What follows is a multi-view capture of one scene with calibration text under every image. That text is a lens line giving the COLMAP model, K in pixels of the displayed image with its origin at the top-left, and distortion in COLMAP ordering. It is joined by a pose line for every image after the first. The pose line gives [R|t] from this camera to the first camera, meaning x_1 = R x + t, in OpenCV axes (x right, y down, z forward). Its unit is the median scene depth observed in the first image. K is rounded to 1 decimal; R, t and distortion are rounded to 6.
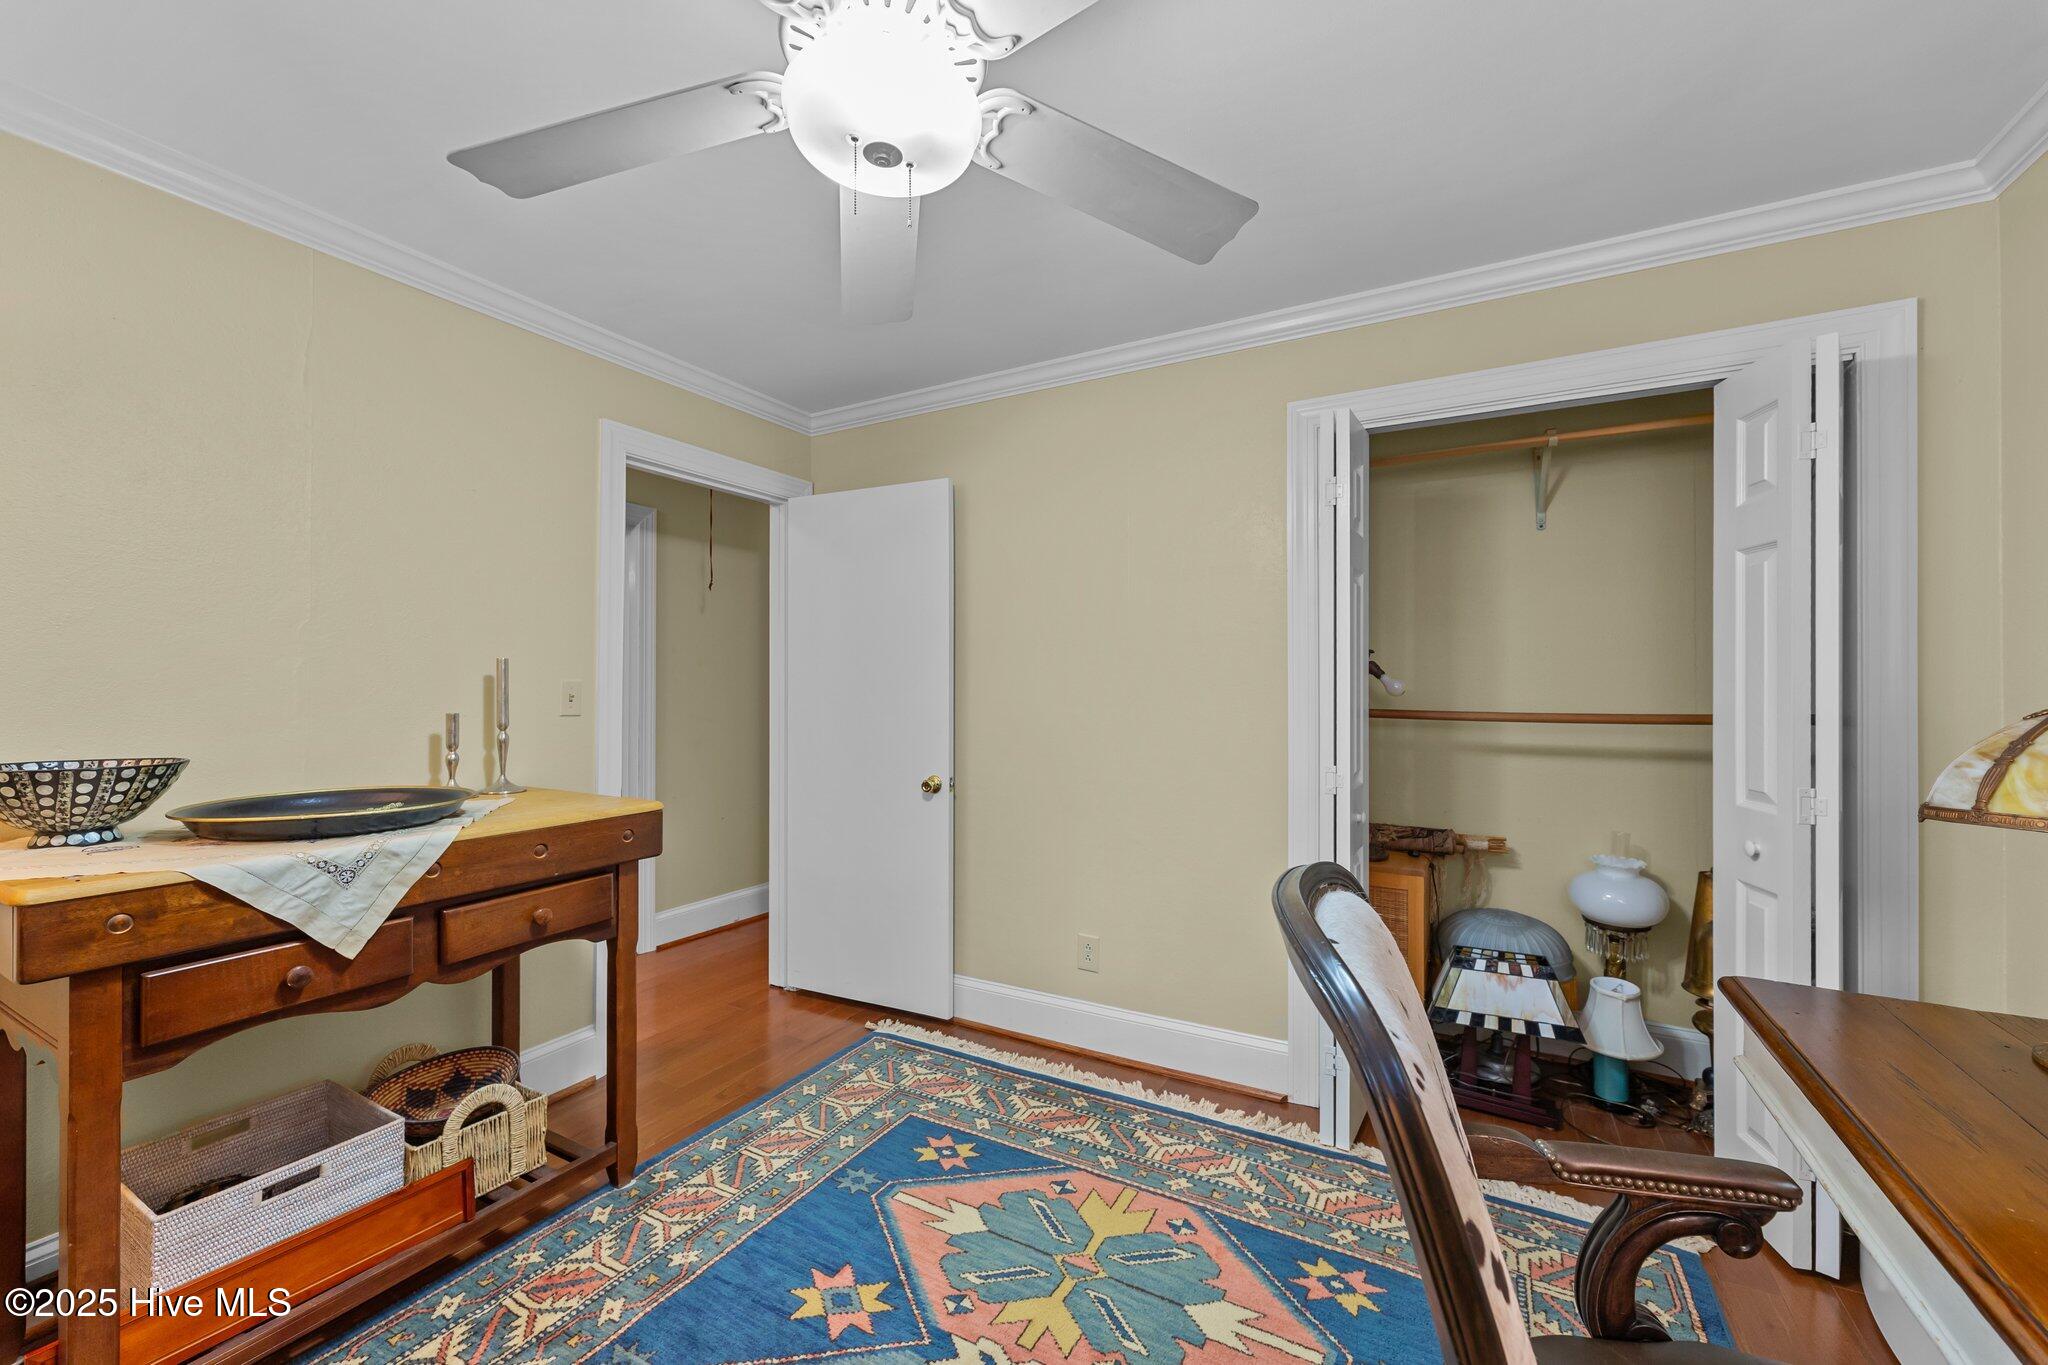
lens RADIAL K [[817.1, 0, 1016.1], [0, 817.1, 685.1], [0, 0, 1]] dist [0.000049, -0.000383]
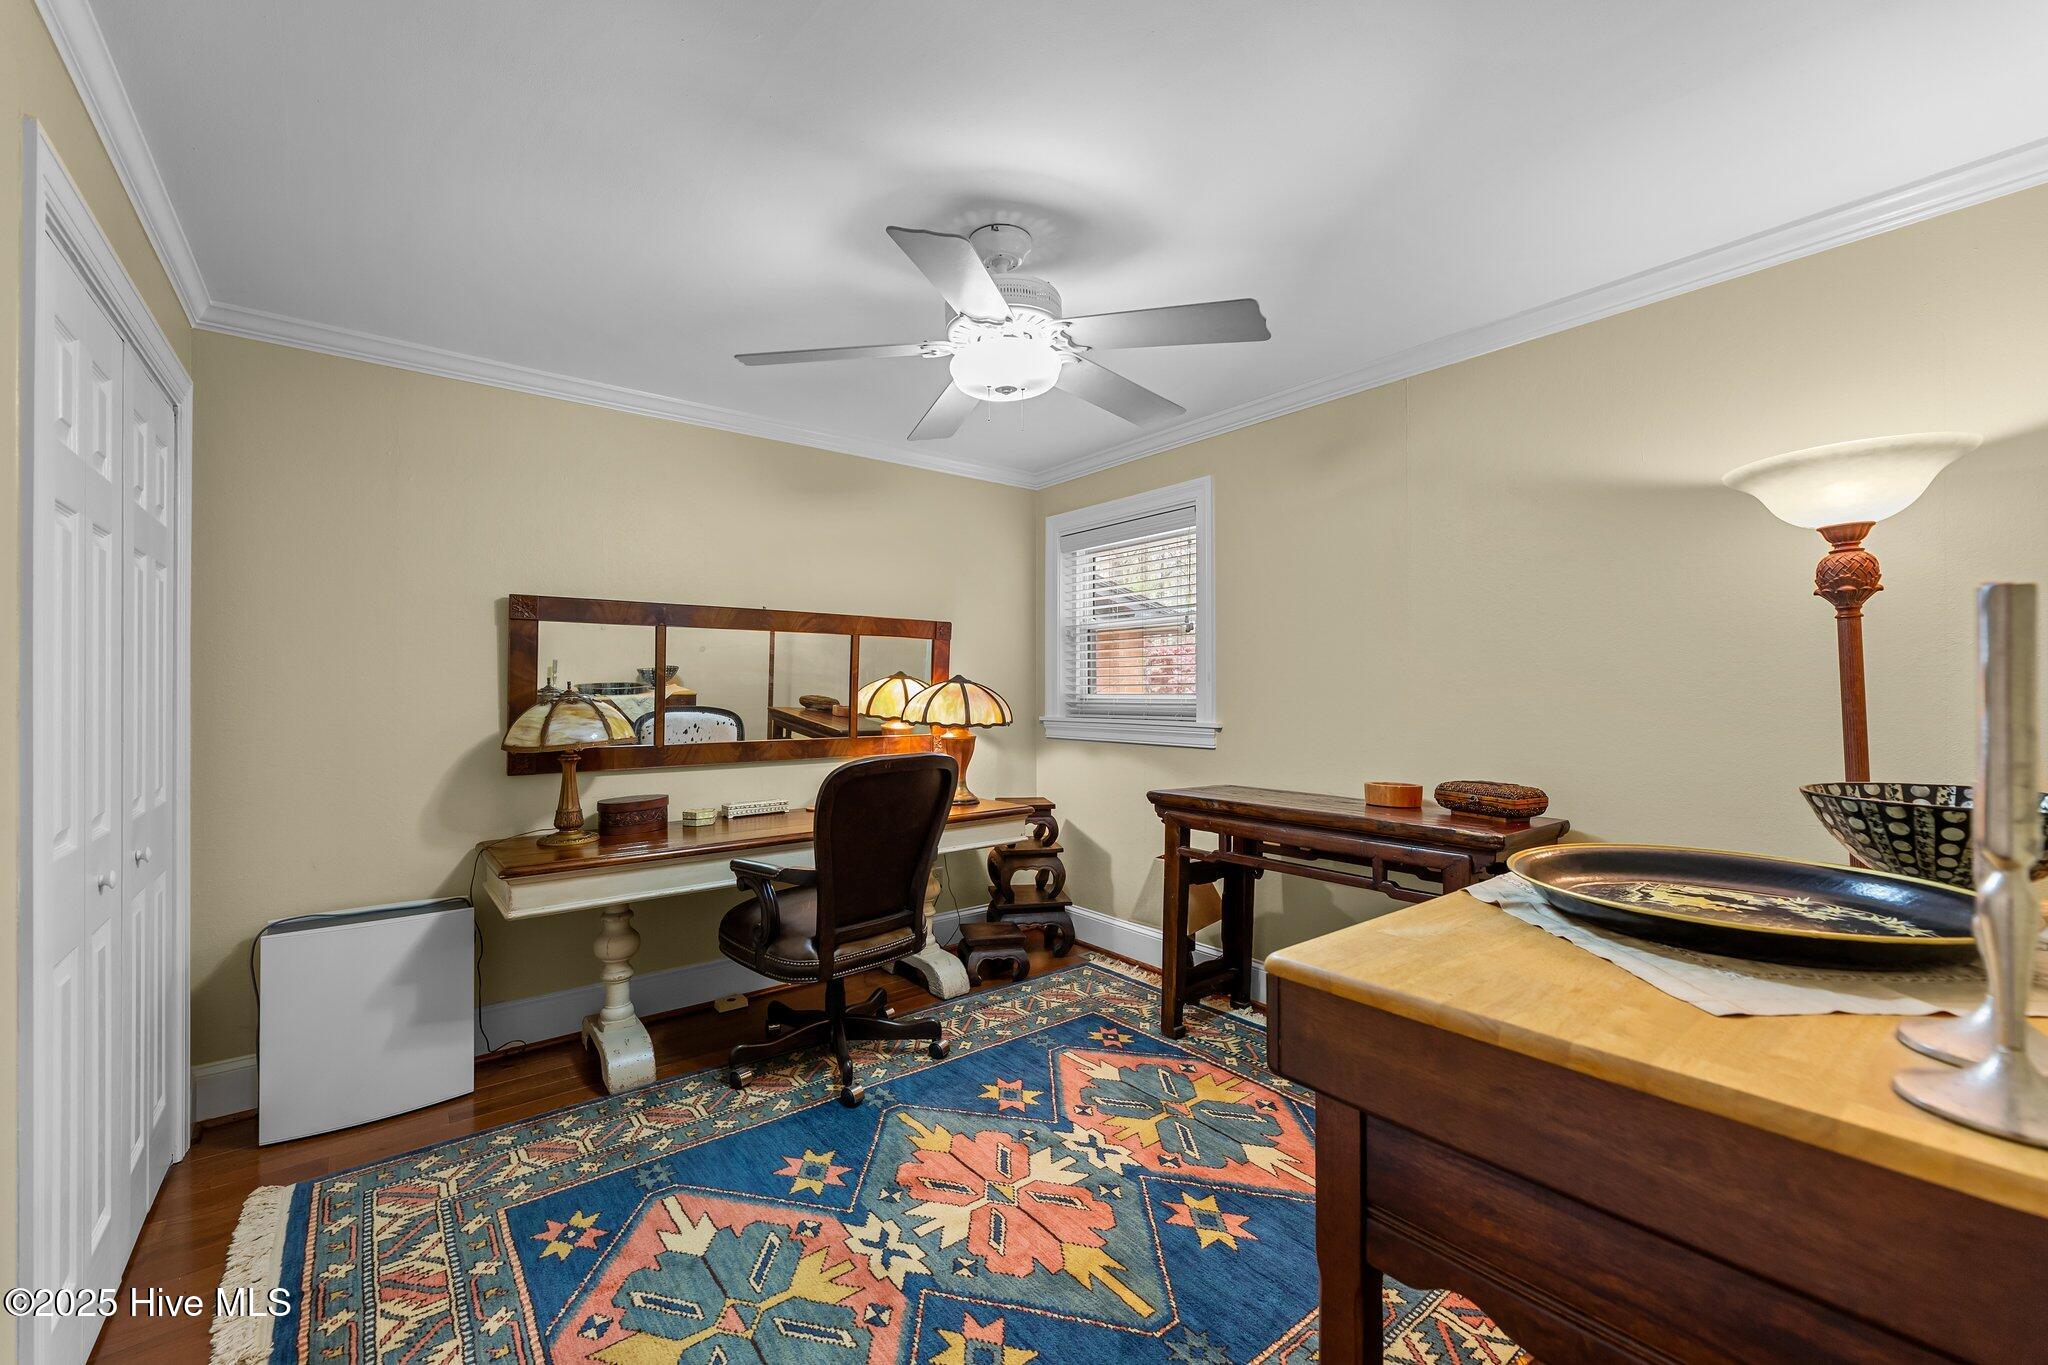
lens RADIAL K [[817.1, 0, 1018.9], [0, 817.1, 690.8], [0, 0, 1]] dist [0.000049, -0.000383]
pose [[-0.923461, -0.000885, 0.383692, -0.609333], [0.000807, 0.999991, 0.004249, -0.004908], [-0.383692, 0.004233, -0.923451, 1.848184]]
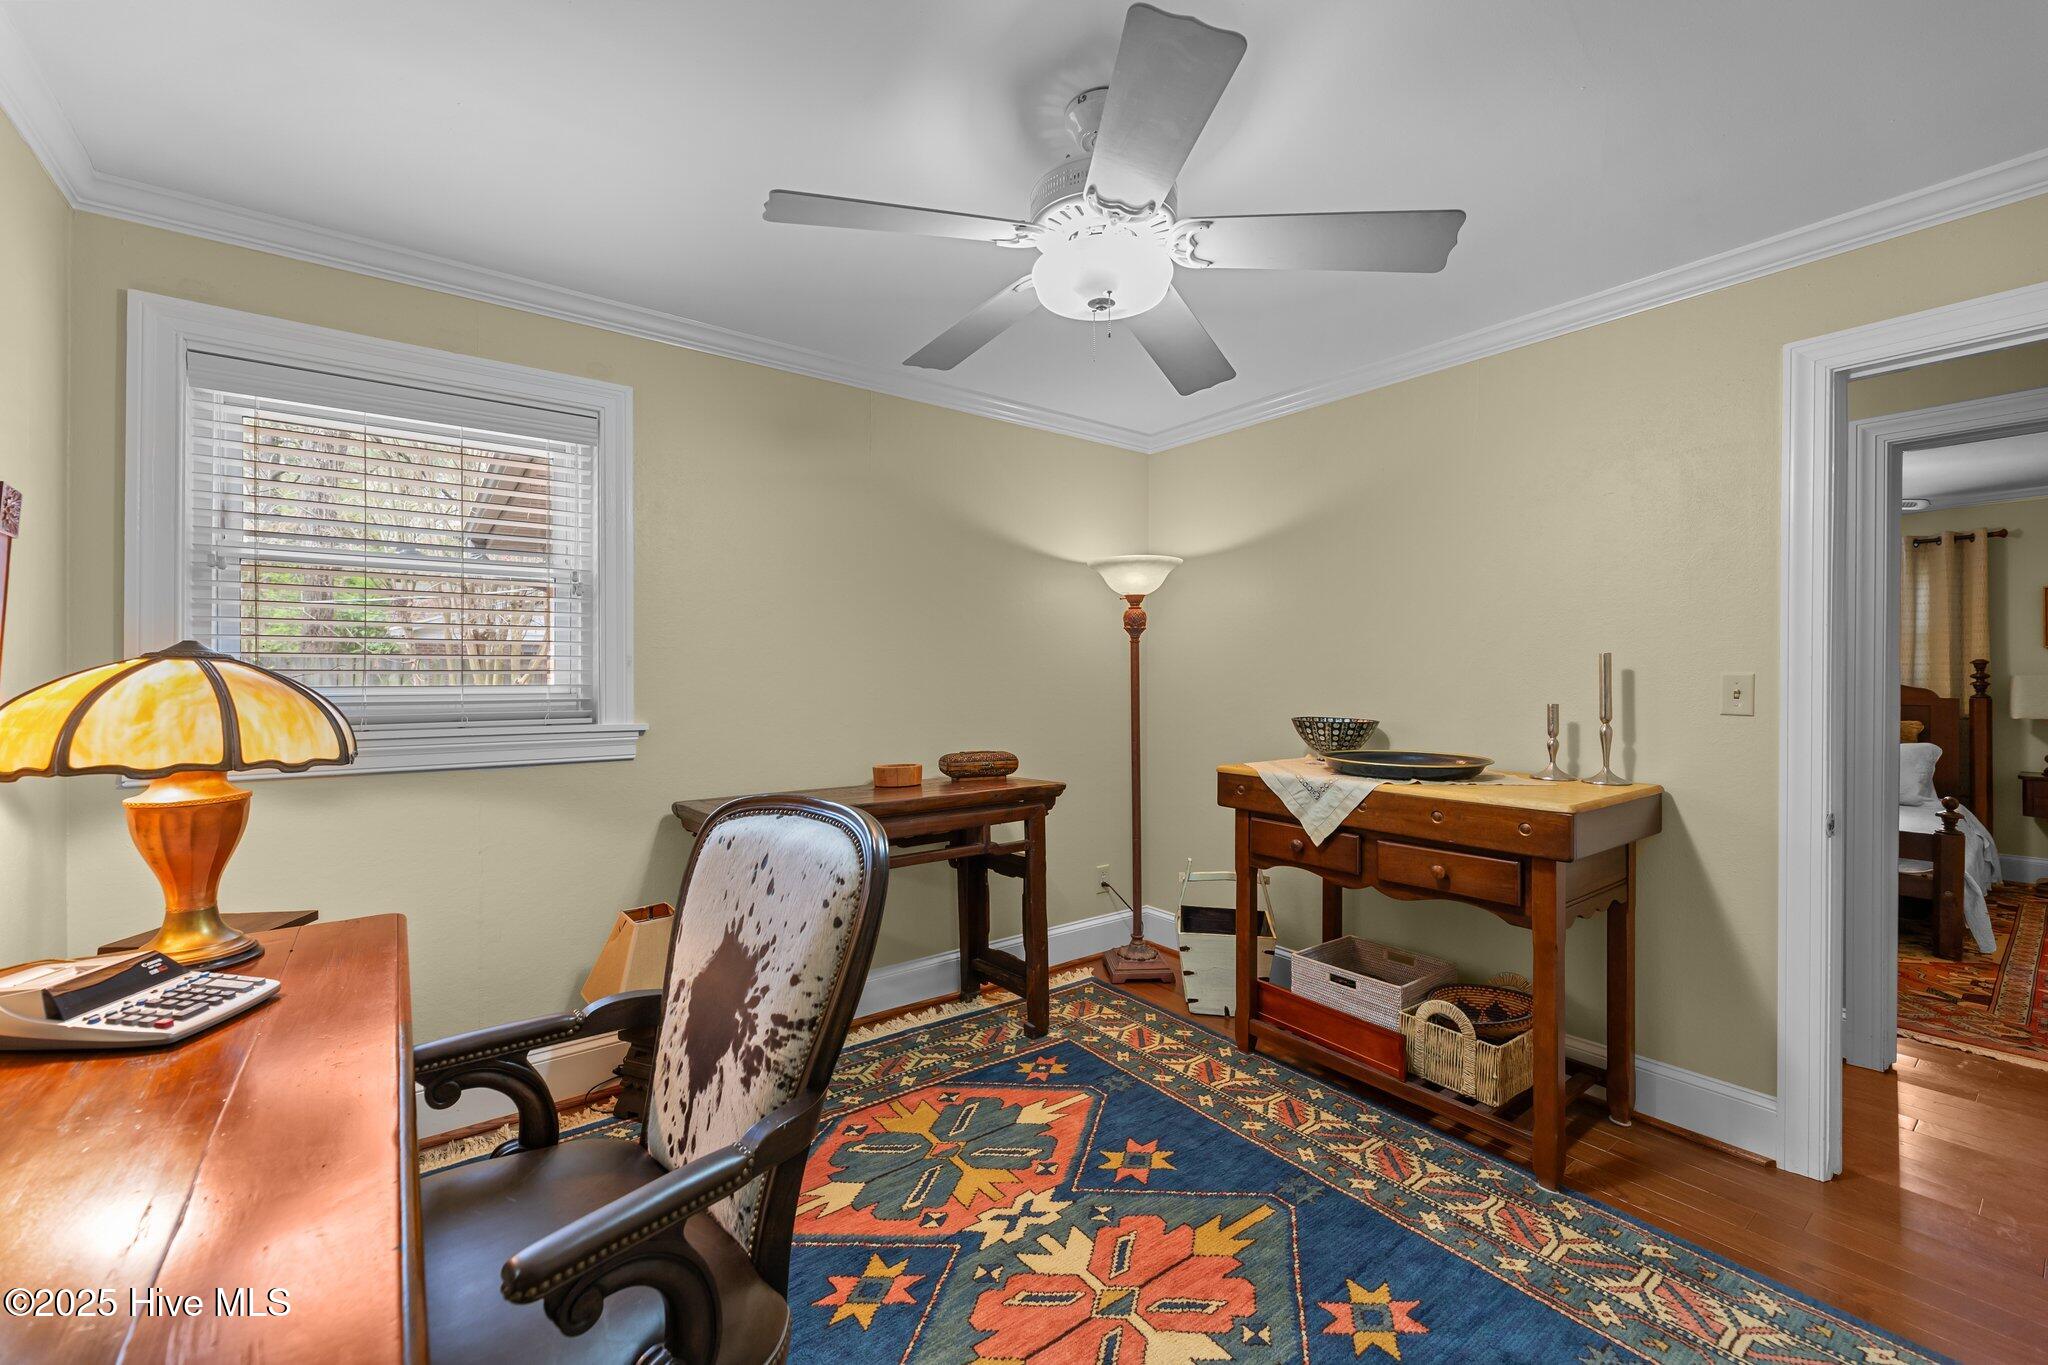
lens RADIAL K [[817.1, 0, 1013.9], [0, 817.1, 680.5], [0, 0, 1]] dist [0.000049, -0.000383]
pose [[-0.413199, -0.000772, -0.910640, 0.842126], [-0.001659, 0.999999, -0.000095, 0.004194], [0.910639, 0.001471, -0.413200, 1.019036]]
